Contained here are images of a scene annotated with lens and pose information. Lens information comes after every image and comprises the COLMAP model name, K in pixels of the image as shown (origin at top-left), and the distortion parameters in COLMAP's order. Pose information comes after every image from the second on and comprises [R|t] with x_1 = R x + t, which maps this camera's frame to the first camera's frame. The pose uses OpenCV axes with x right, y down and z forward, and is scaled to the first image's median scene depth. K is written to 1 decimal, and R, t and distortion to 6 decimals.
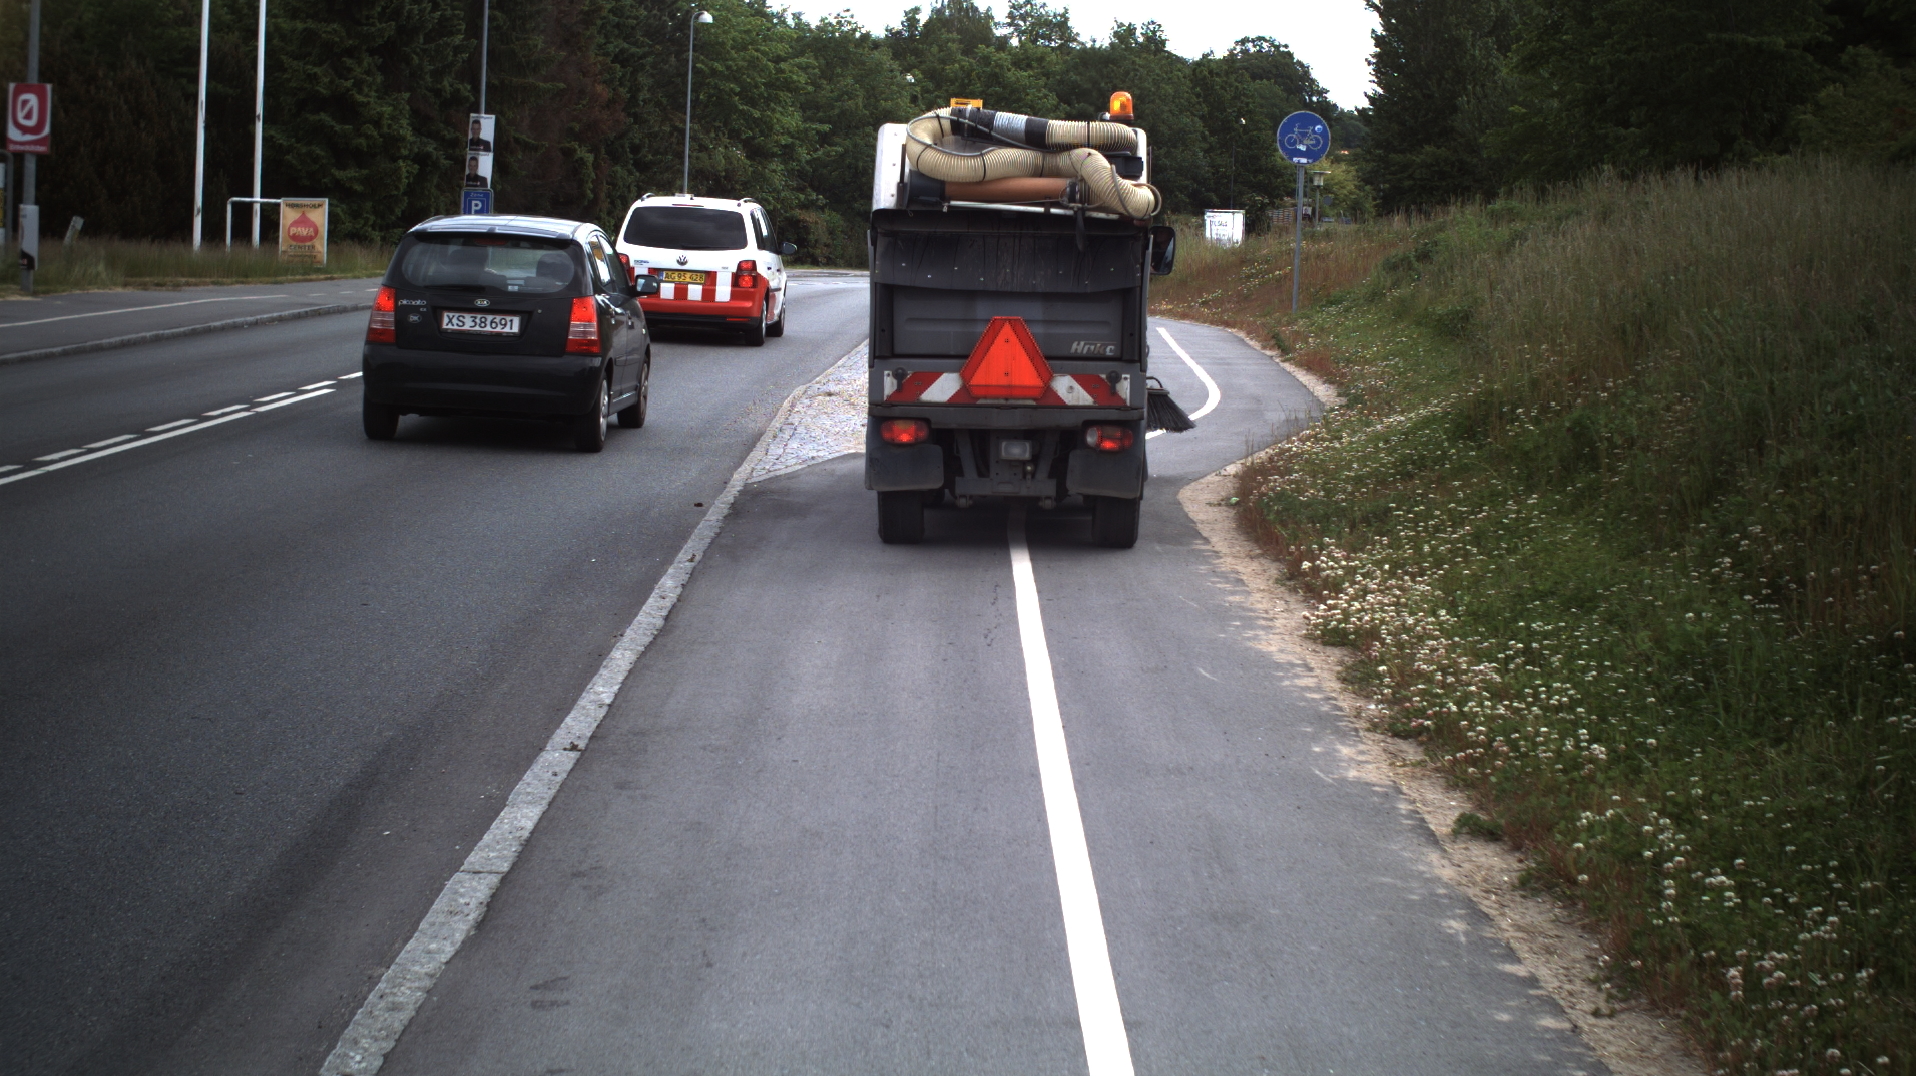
lens RADIAL K [[3523.3, 0, 957.2], [0, 3523.3, 364.9], [0, 0, 1]] dist [-0.295790, 0.354721]
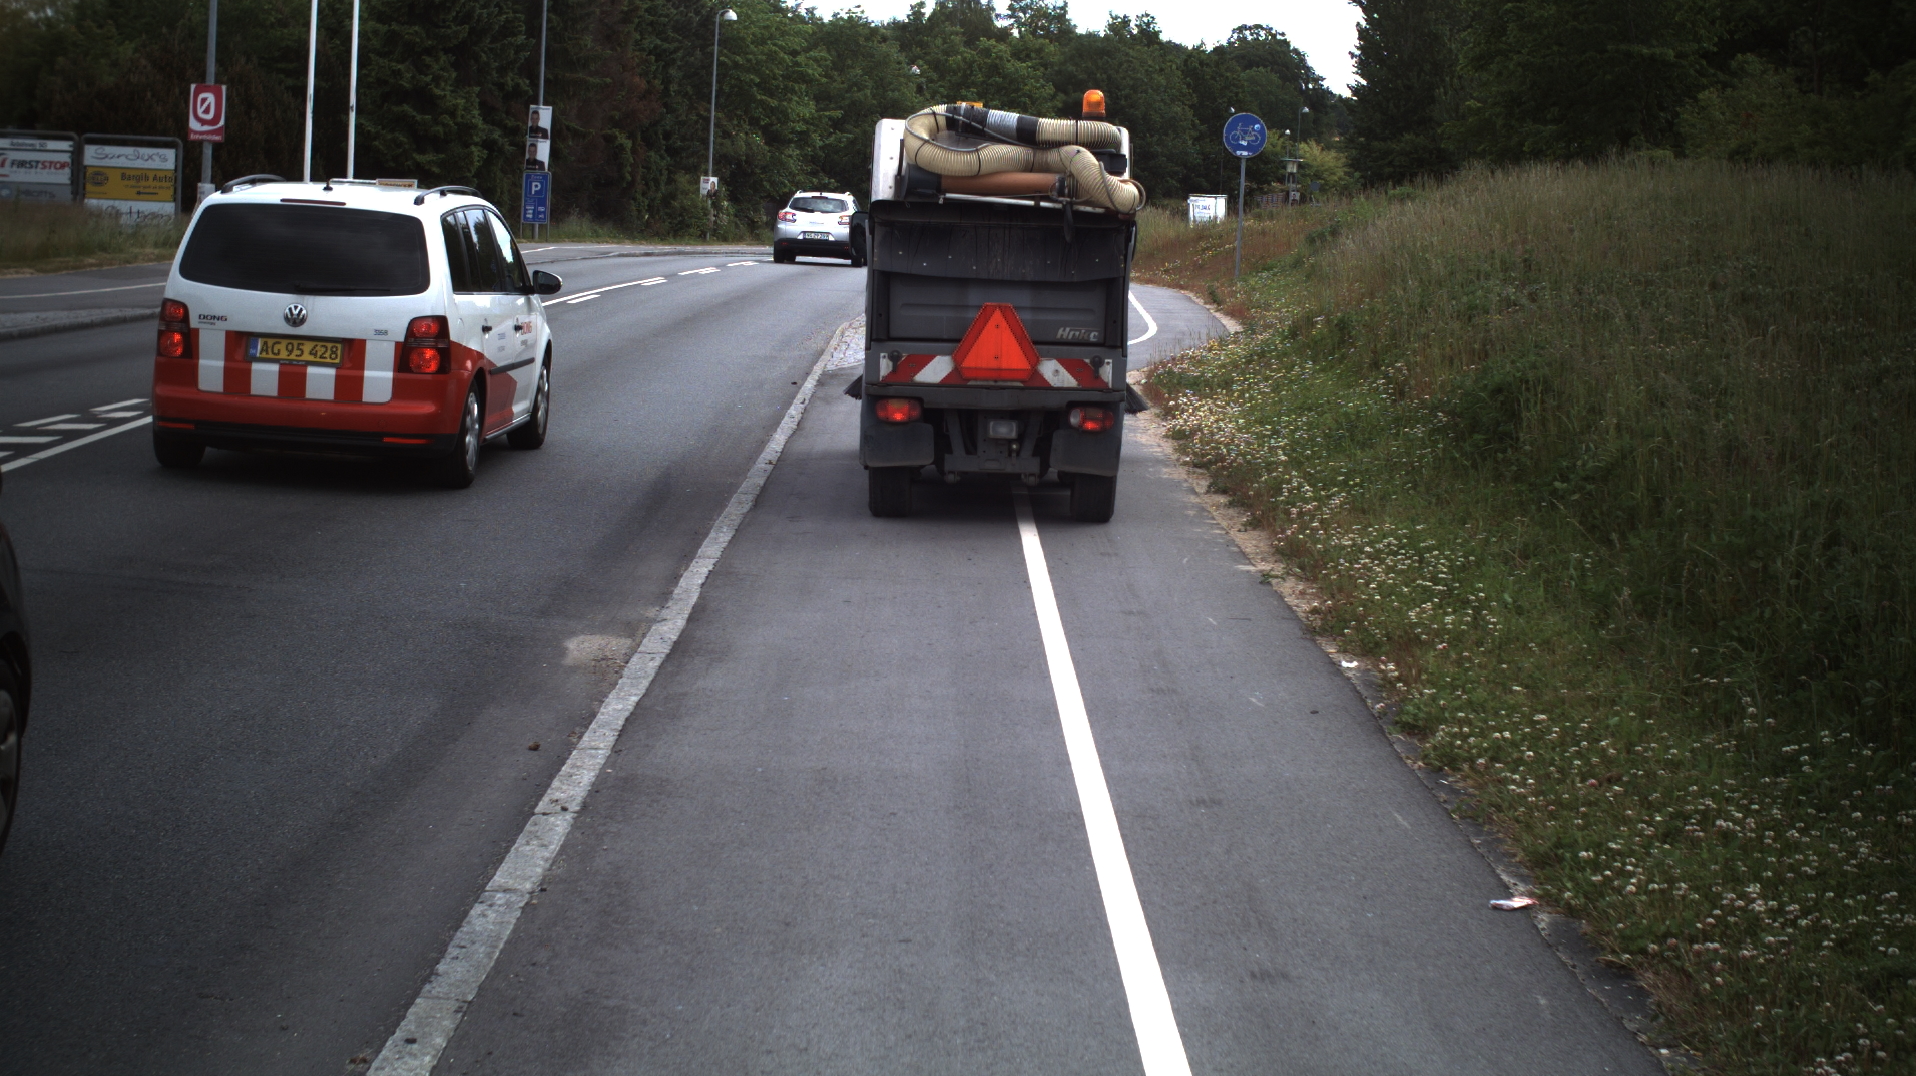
lens RADIAL K [[3523.3, 0, 957.2], [0, 3523.3, 364.9], [0, 0, 1]] dist [-0.295790, 0.354721]
pose [[0.999984, 0.005680, 0.000053, -0.000601], [-0.005680, 0.999973, 0.004620, 0.005370], [-0.000027, -0.004620, 0.999989, -0.115589]]
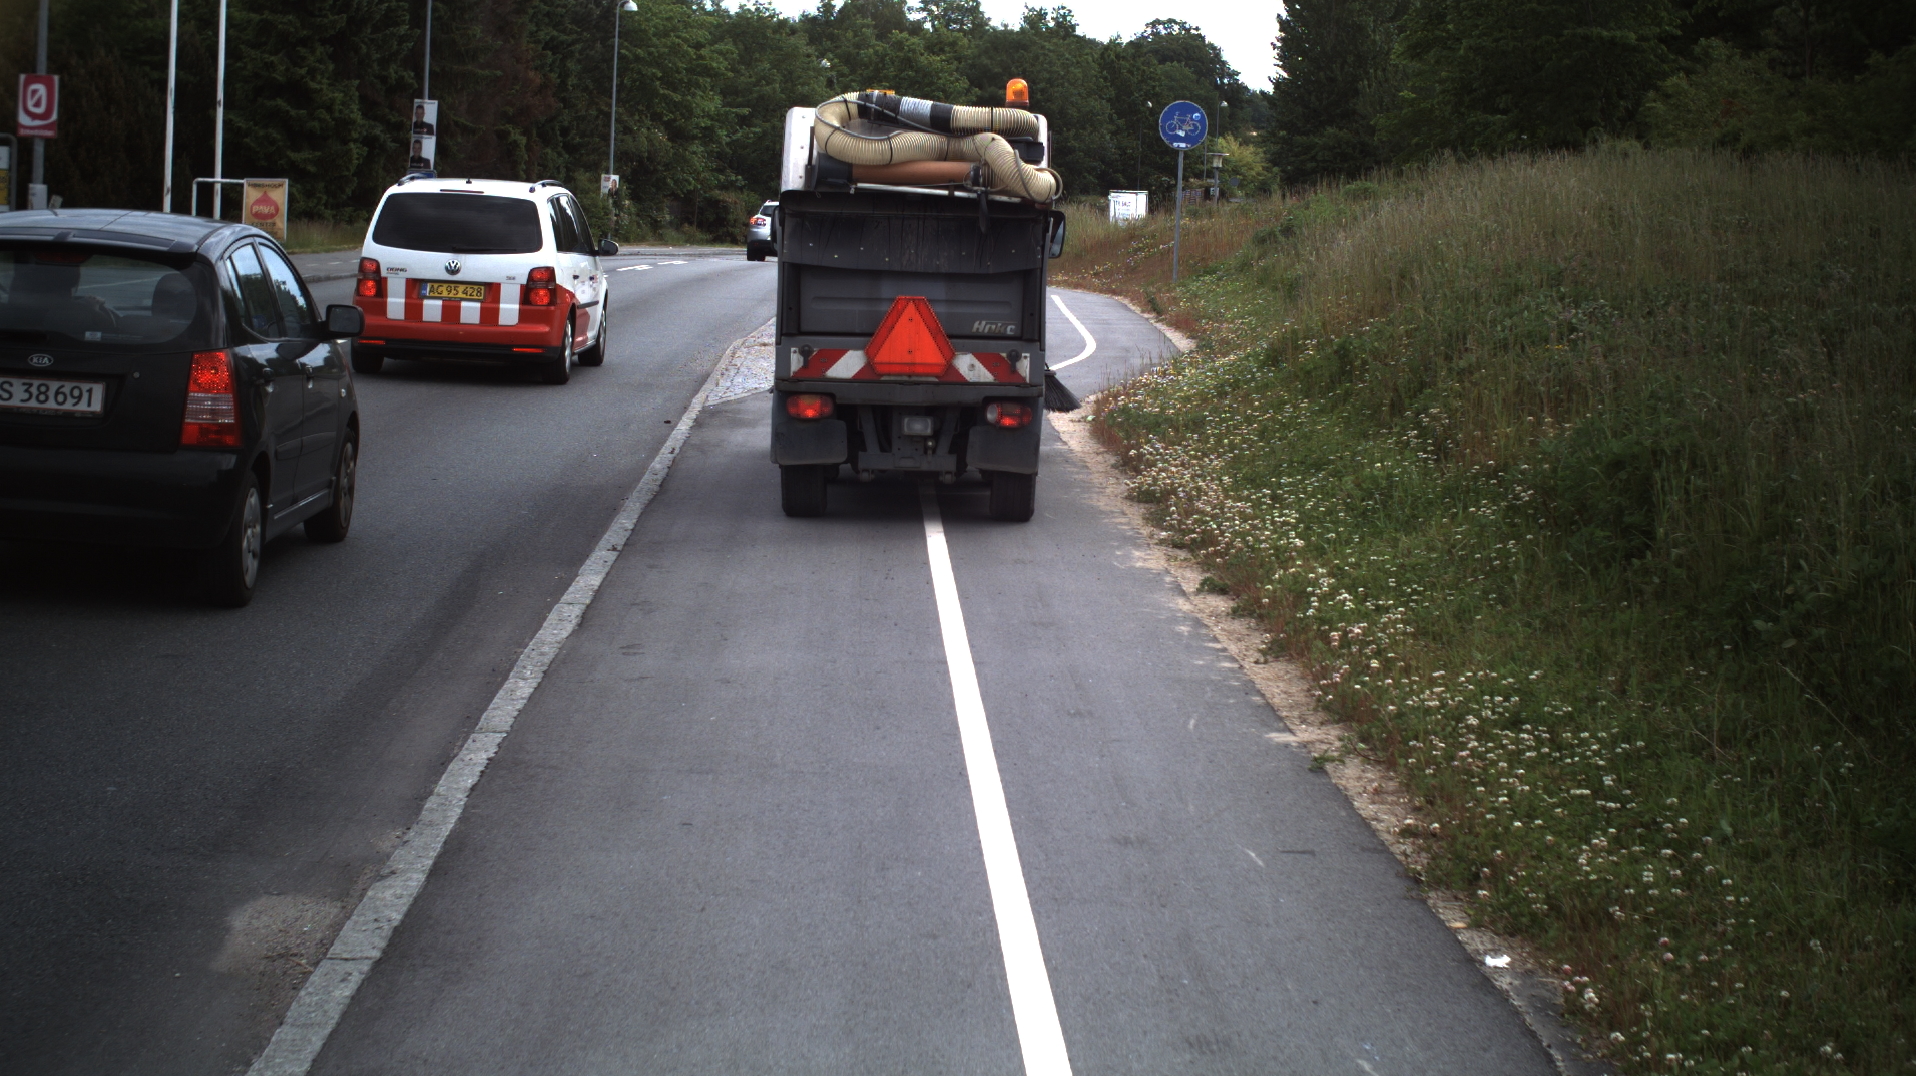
lens RADIAL K [[3523.3, 0, 957.2], [0, 3523.3, 364.9], [0, 0, 1]] dist [-0.295790, 0.354721]
pose [[0.999700, 0.000164, 0.024492, -0.000134], [-0.000296, 0.999985, 0.005389, 0.002786], [-0.024491, -0.005395, 0.999686, -0.057808]]
